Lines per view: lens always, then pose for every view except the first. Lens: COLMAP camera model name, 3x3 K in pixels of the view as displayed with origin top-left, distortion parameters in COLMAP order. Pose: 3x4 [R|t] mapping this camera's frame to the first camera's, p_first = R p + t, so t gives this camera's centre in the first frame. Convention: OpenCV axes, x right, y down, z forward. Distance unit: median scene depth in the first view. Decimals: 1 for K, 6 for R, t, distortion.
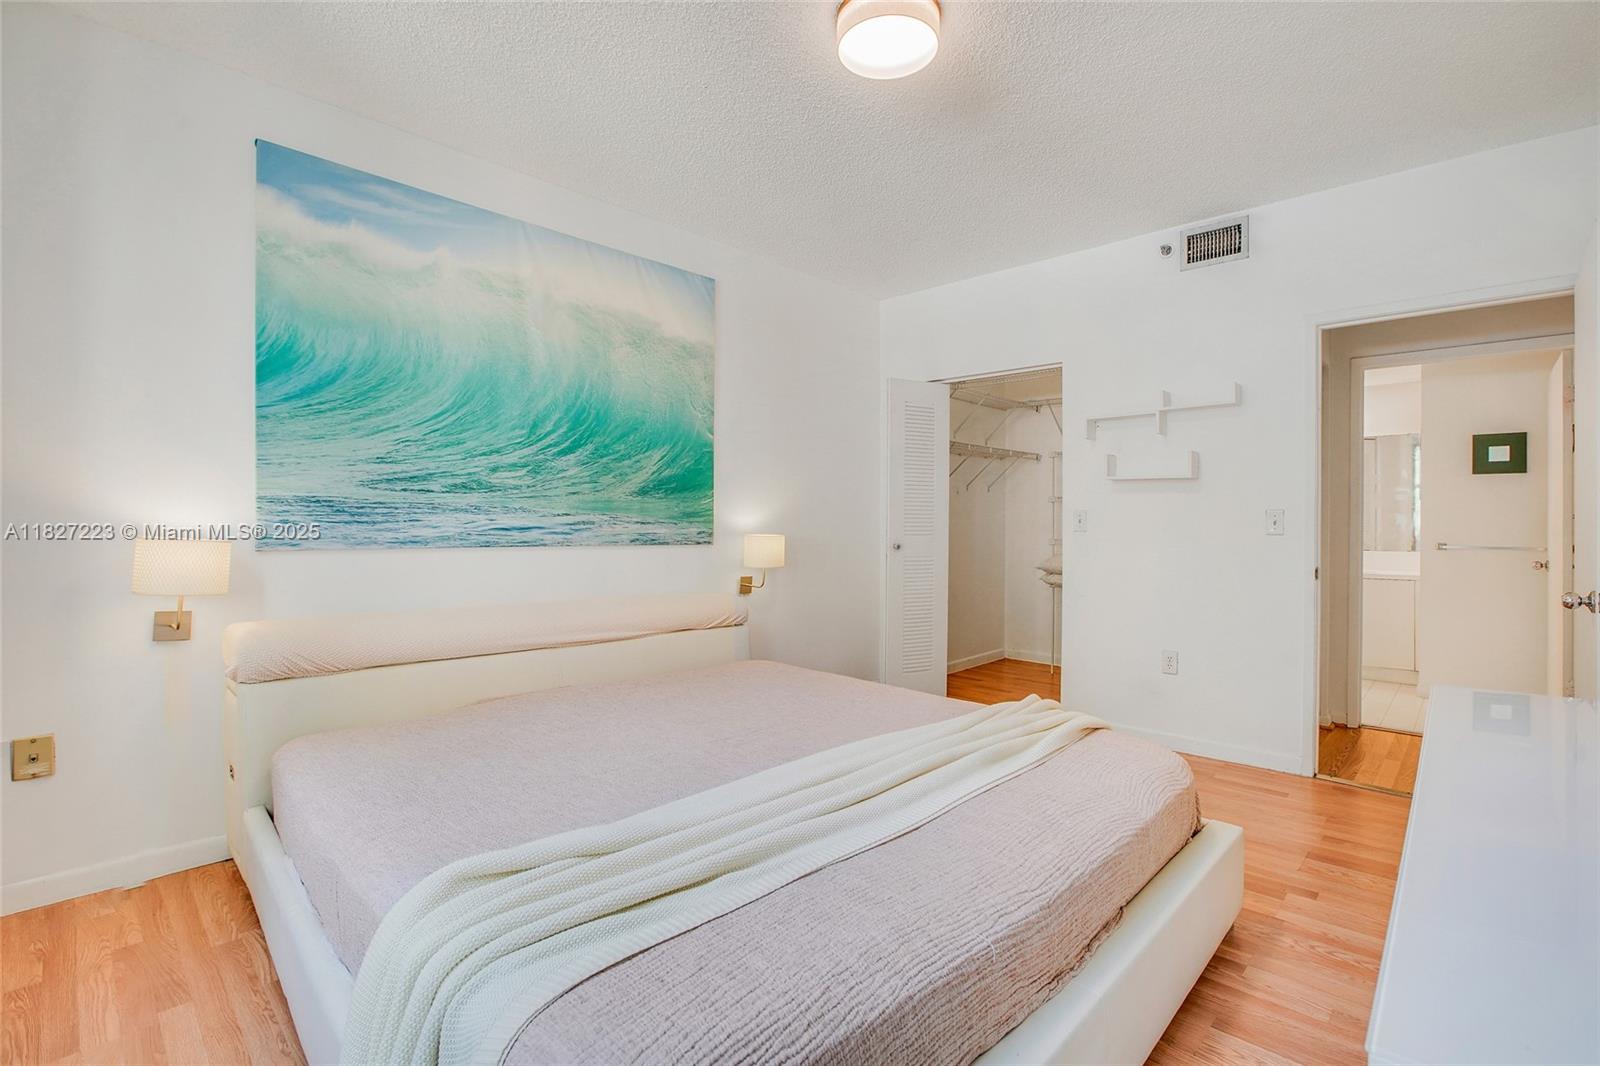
lens RADIAL K [[738.6, 0, 800.0], [0, 738.6, 533.0], [0, 0, 1]] dist [-0.059095, 0.027345]
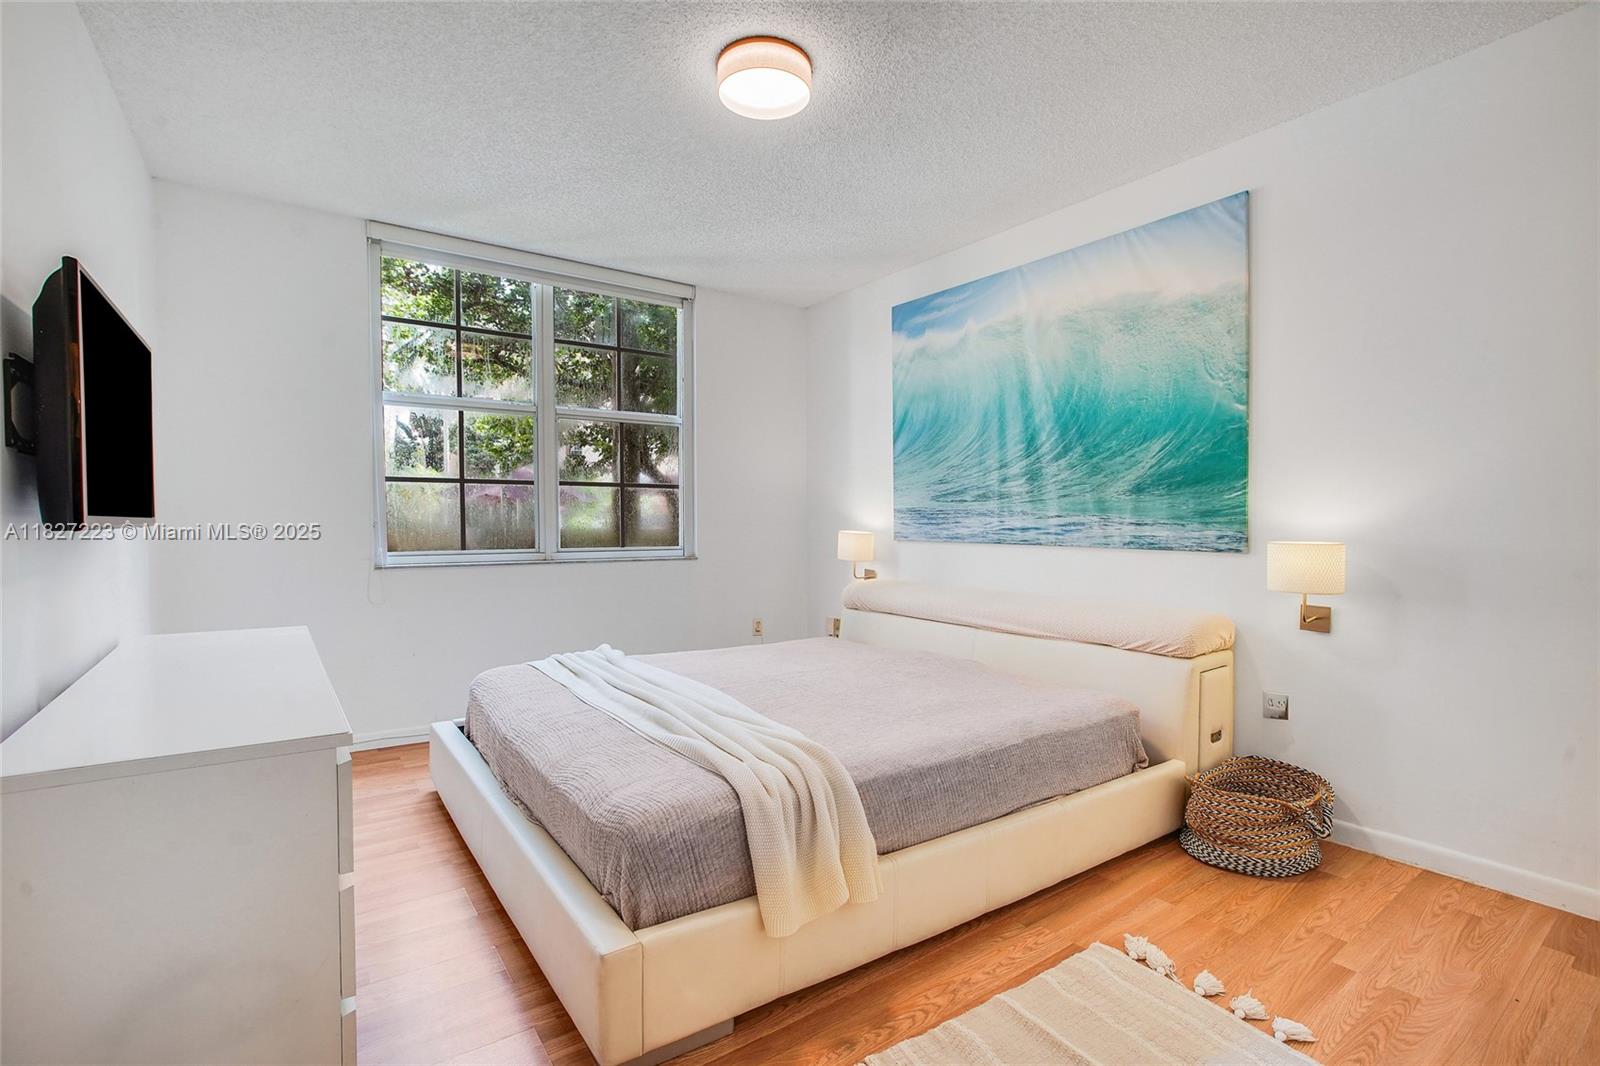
lens RADIAL K [[738.6, 0, 800.0], [0, 738.6, 533.0], [0, 0, 1]] dist [-0.059095, 0.027345]
pose [[-0.176046, 0.009685, -0.984334, 0.795511], [-0.014051, 0.999825, 0.012351, -0.008702], [0.984282, 0.016006, -0.175879, 0.816937]]
